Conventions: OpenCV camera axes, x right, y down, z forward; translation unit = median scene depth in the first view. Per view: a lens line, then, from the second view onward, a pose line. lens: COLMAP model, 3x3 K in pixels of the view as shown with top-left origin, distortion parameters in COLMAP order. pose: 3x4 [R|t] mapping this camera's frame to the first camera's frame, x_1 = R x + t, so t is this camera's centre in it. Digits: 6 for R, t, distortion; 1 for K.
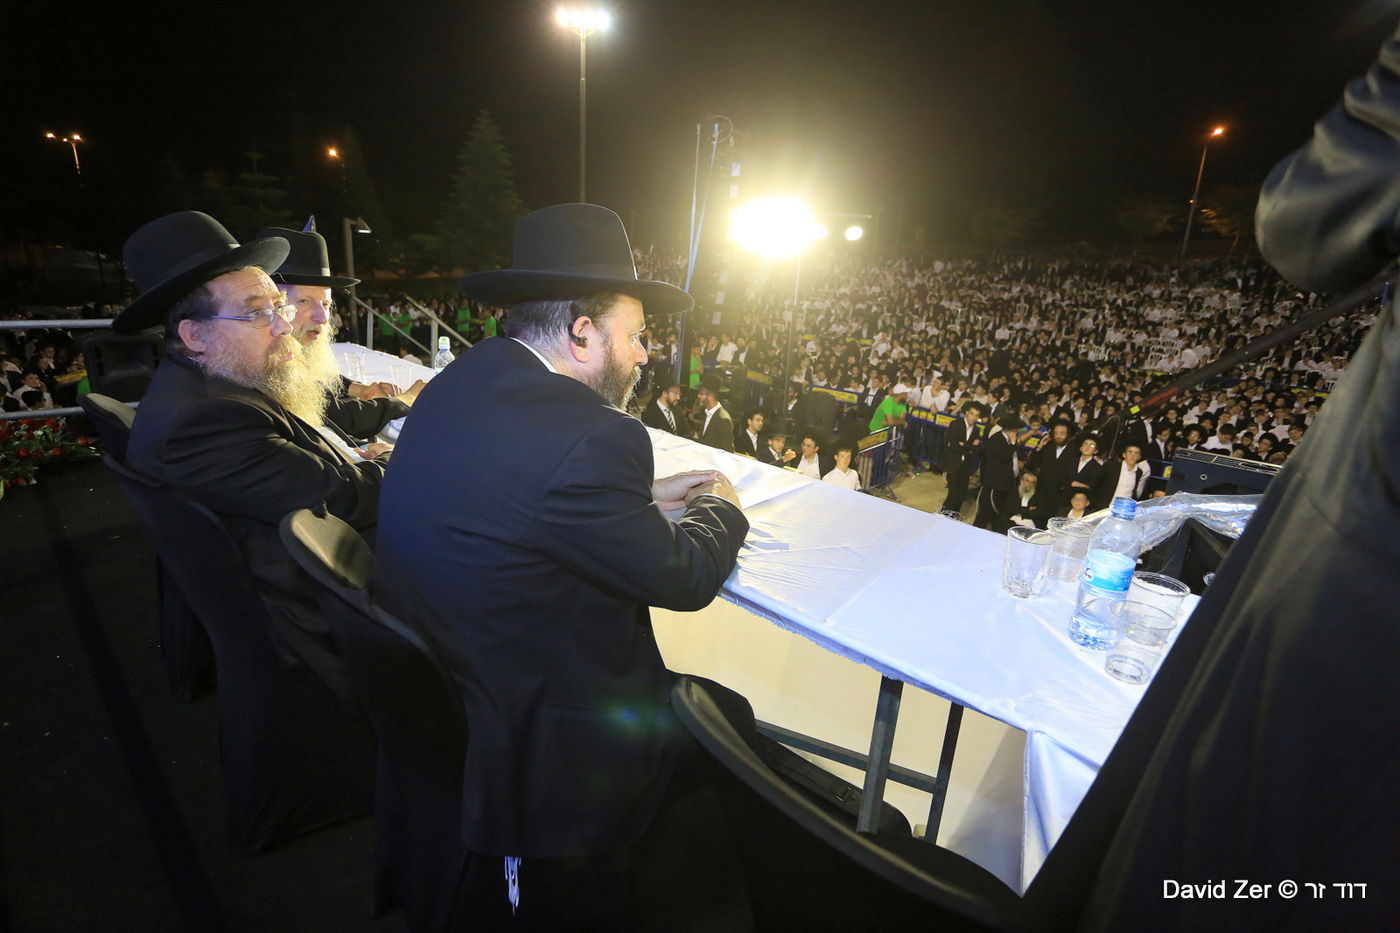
lens RADIAL K [[725.1, 0, 697.4], [0, 725.1, 467.8], [0, 0, 1]] dist [-0.062922, 0.029201]
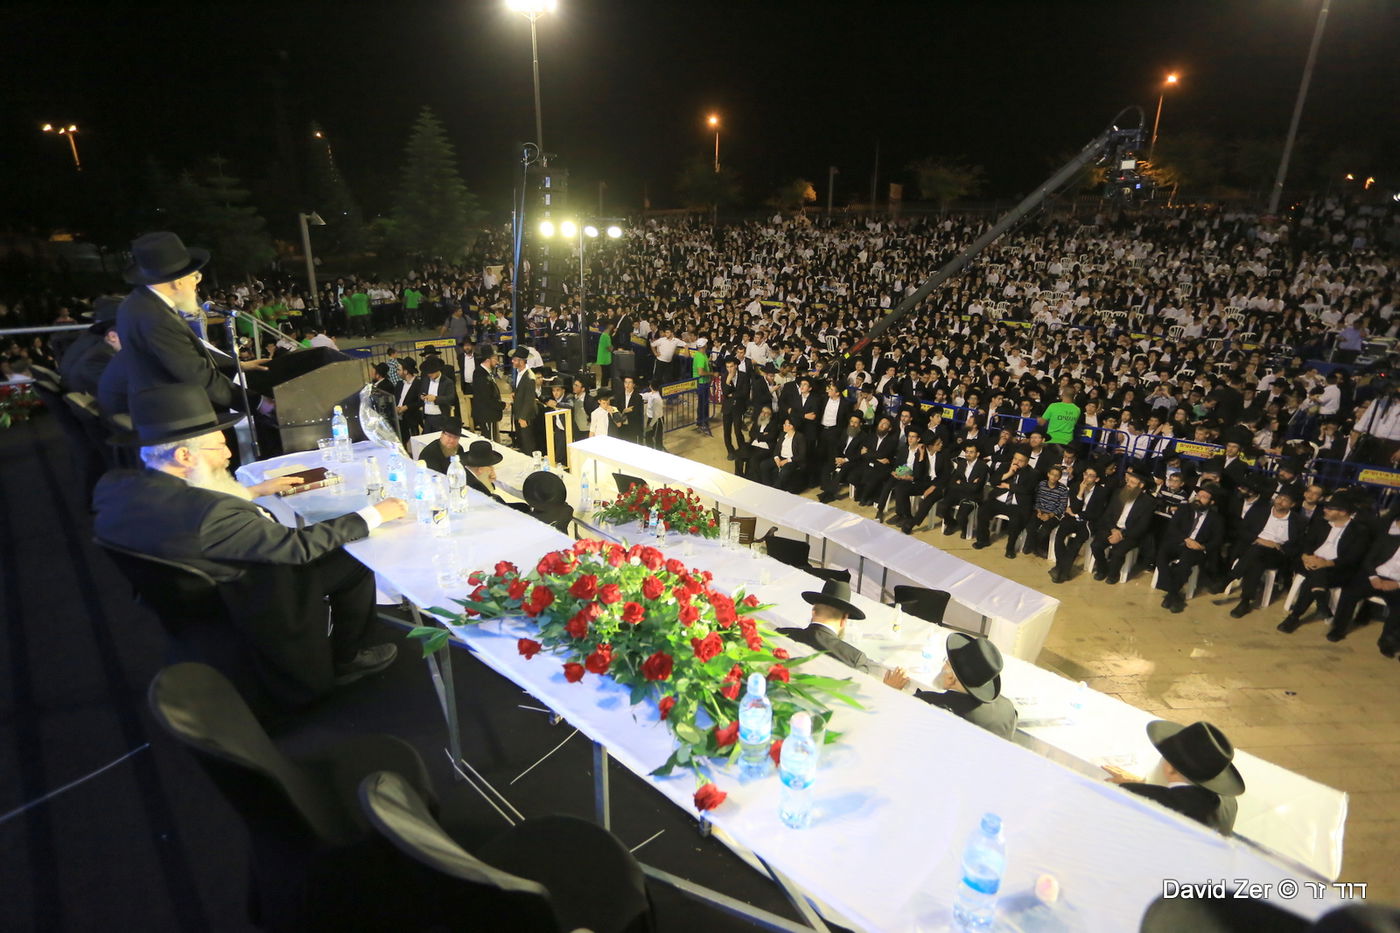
lens RADIAL K [[725.1, 0, 698.1], [0, 725.1, 471.1], [0, 0, 1]] dist [-0.062922, 0.029201]
pose [[0.999284, -0.030936, -0.021798, 0.126825], [0.032081, 0.998009, 0.054307, 0.017294], [0.020074, -0.054968, 0.998286, -0.120662]]
